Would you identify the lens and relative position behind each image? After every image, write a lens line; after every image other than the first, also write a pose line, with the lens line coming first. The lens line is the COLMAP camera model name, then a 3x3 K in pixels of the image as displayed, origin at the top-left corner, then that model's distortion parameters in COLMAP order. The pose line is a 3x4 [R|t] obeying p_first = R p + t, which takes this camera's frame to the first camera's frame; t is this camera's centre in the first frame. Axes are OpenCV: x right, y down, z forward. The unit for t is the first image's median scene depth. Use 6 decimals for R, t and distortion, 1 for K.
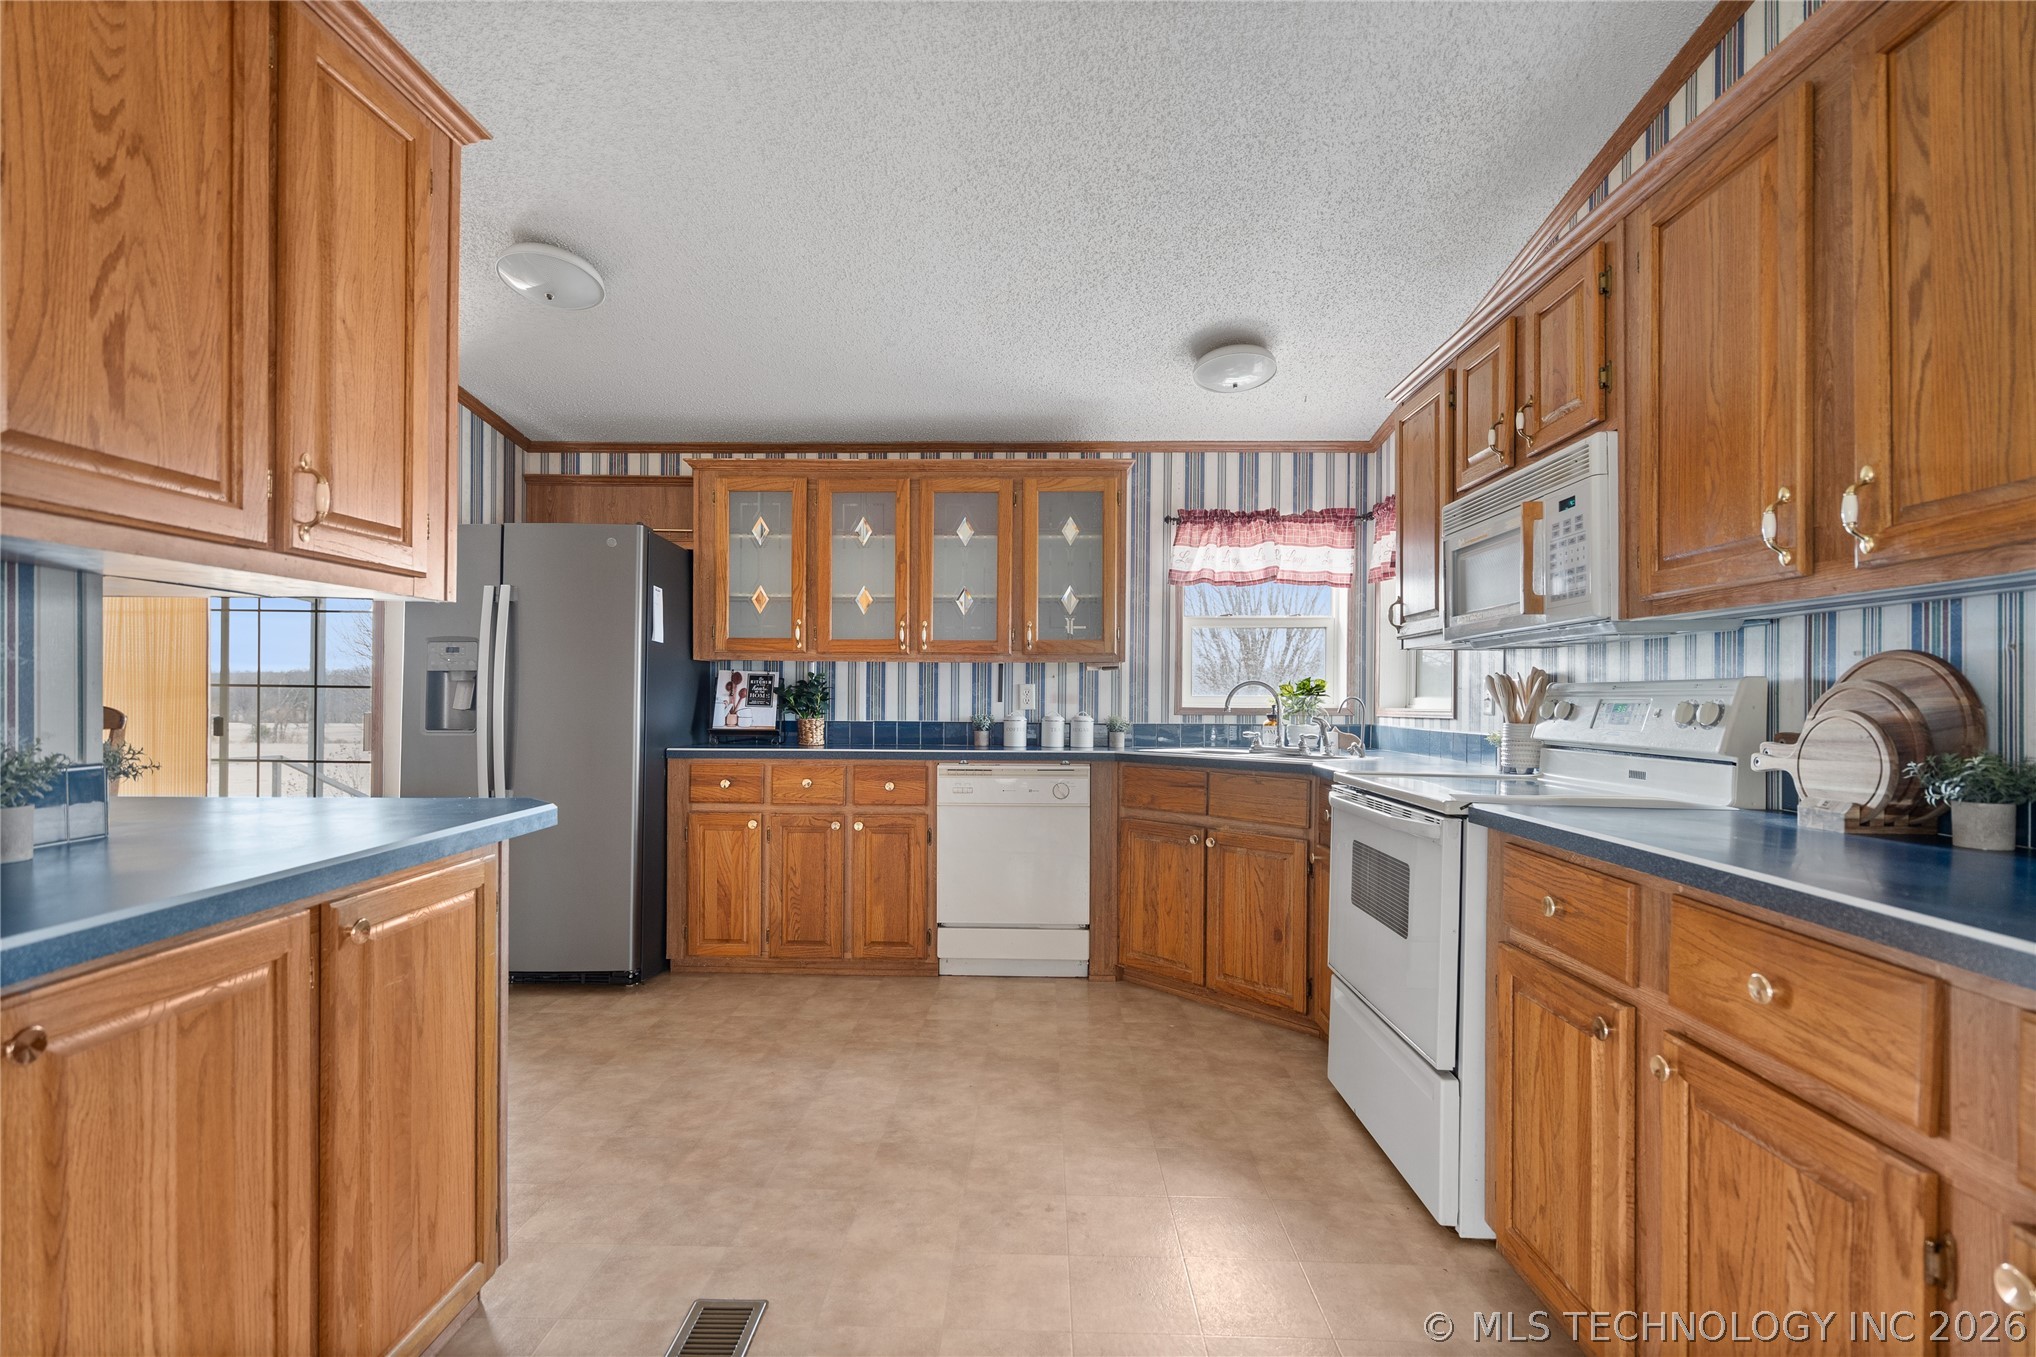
lens RADIAL K [[933.6, 0, 1011.3], [0, 933.6, 696.3], [0, 0, 1]] dist [-0.000618, 0.000165]
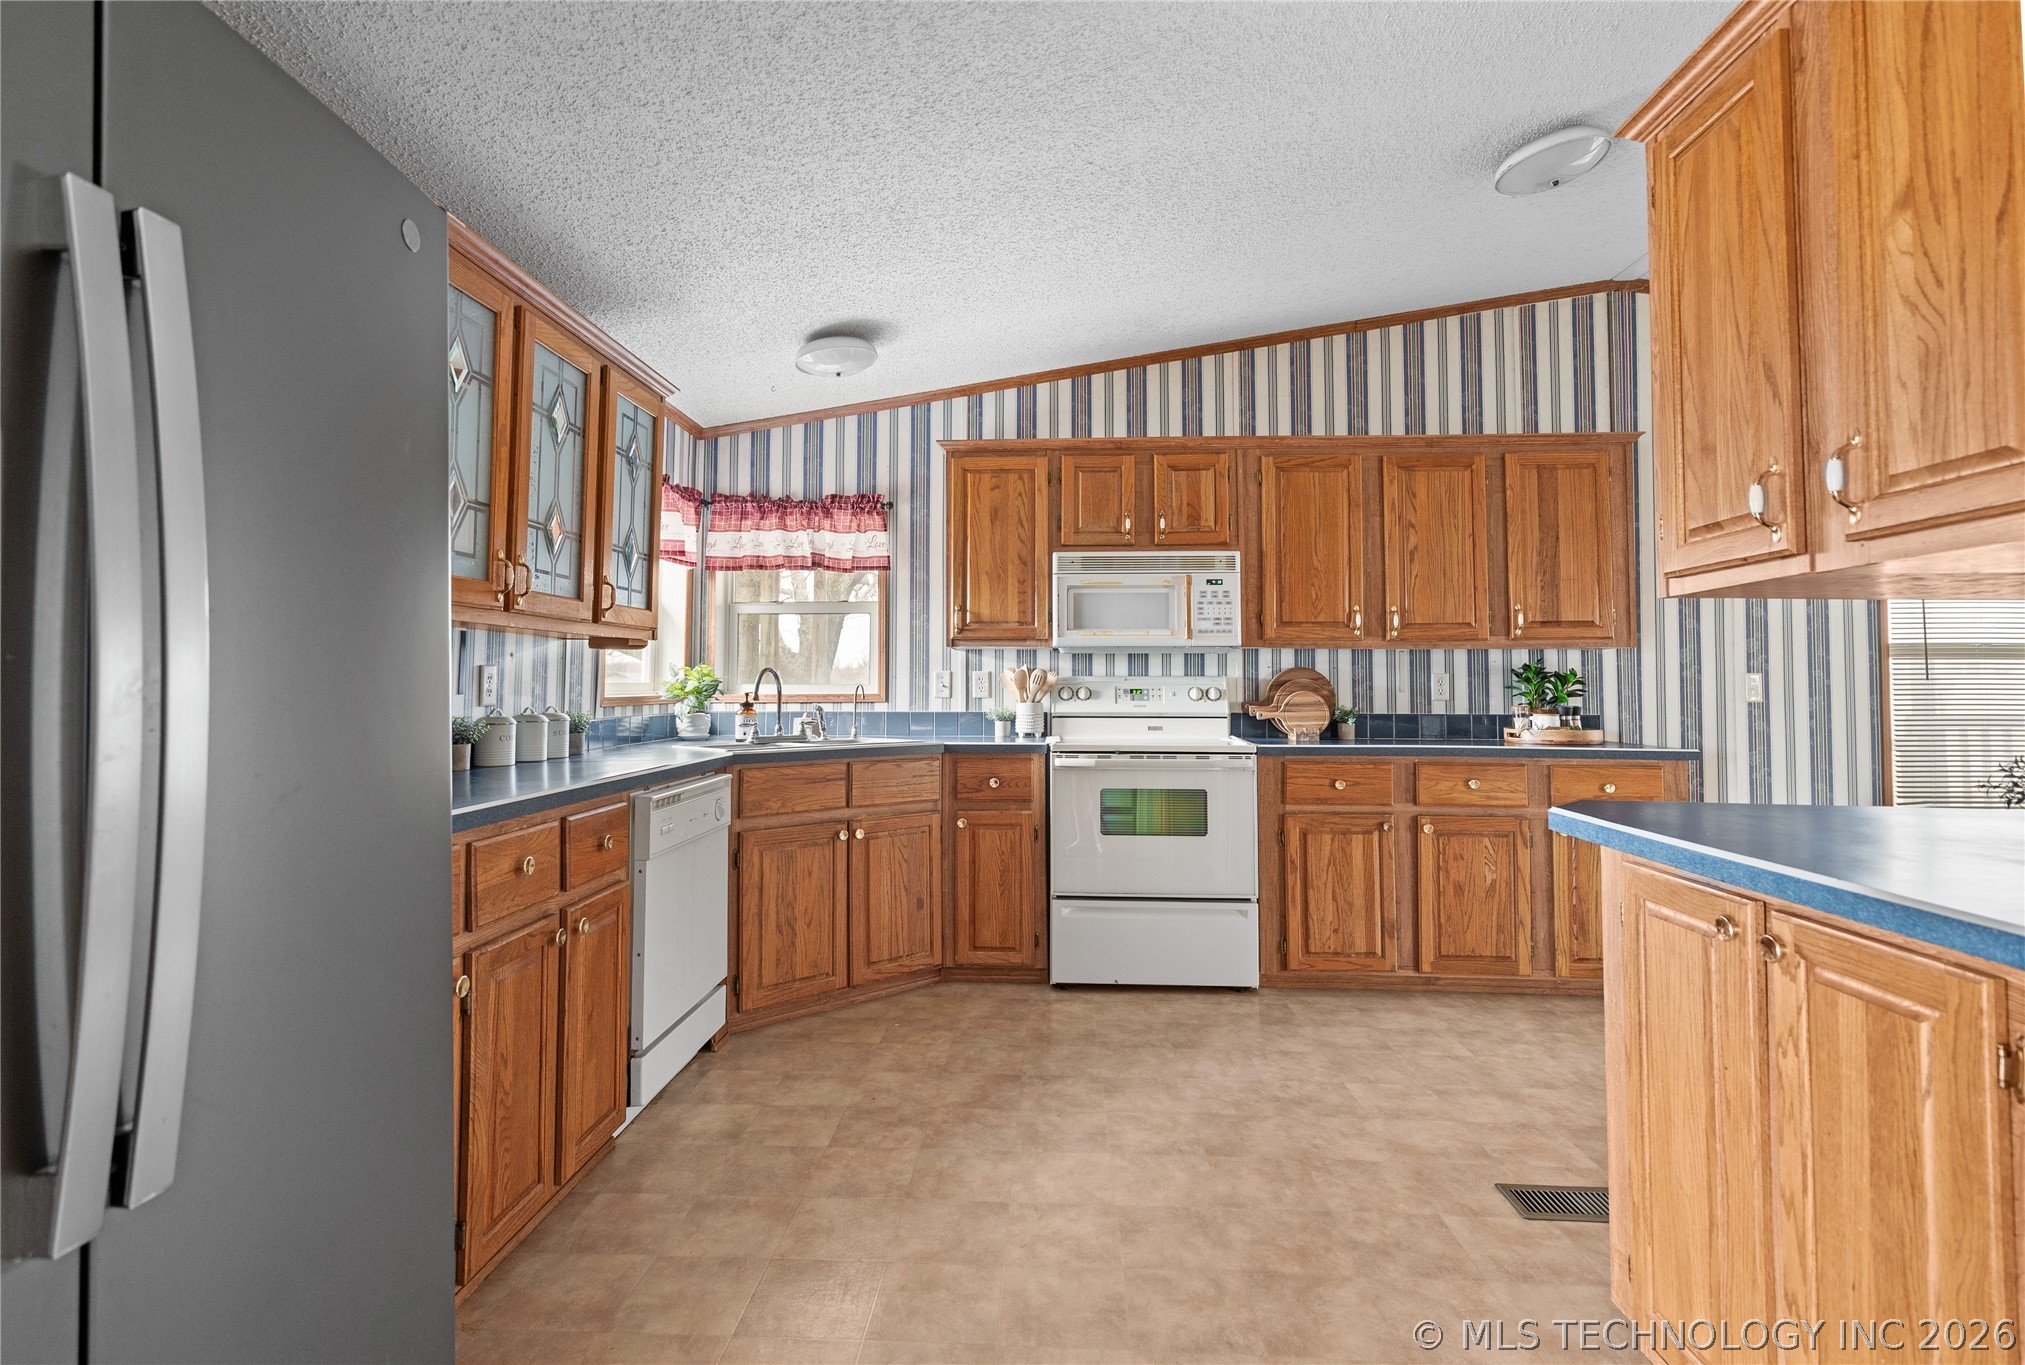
lens RADIAL K [[952.7, 0, 1010.3], [0, 952.7, 641.7], [0, 0, 1]] dist [-0.000260, -0.000002]
pose [[0.028654, 0.041182, 0.998741, -0.982747], [-0.004838, 0.999145, -0.041060, -0.005950], [-0.999578, -0.003656, 0.028829, 1.011714]]
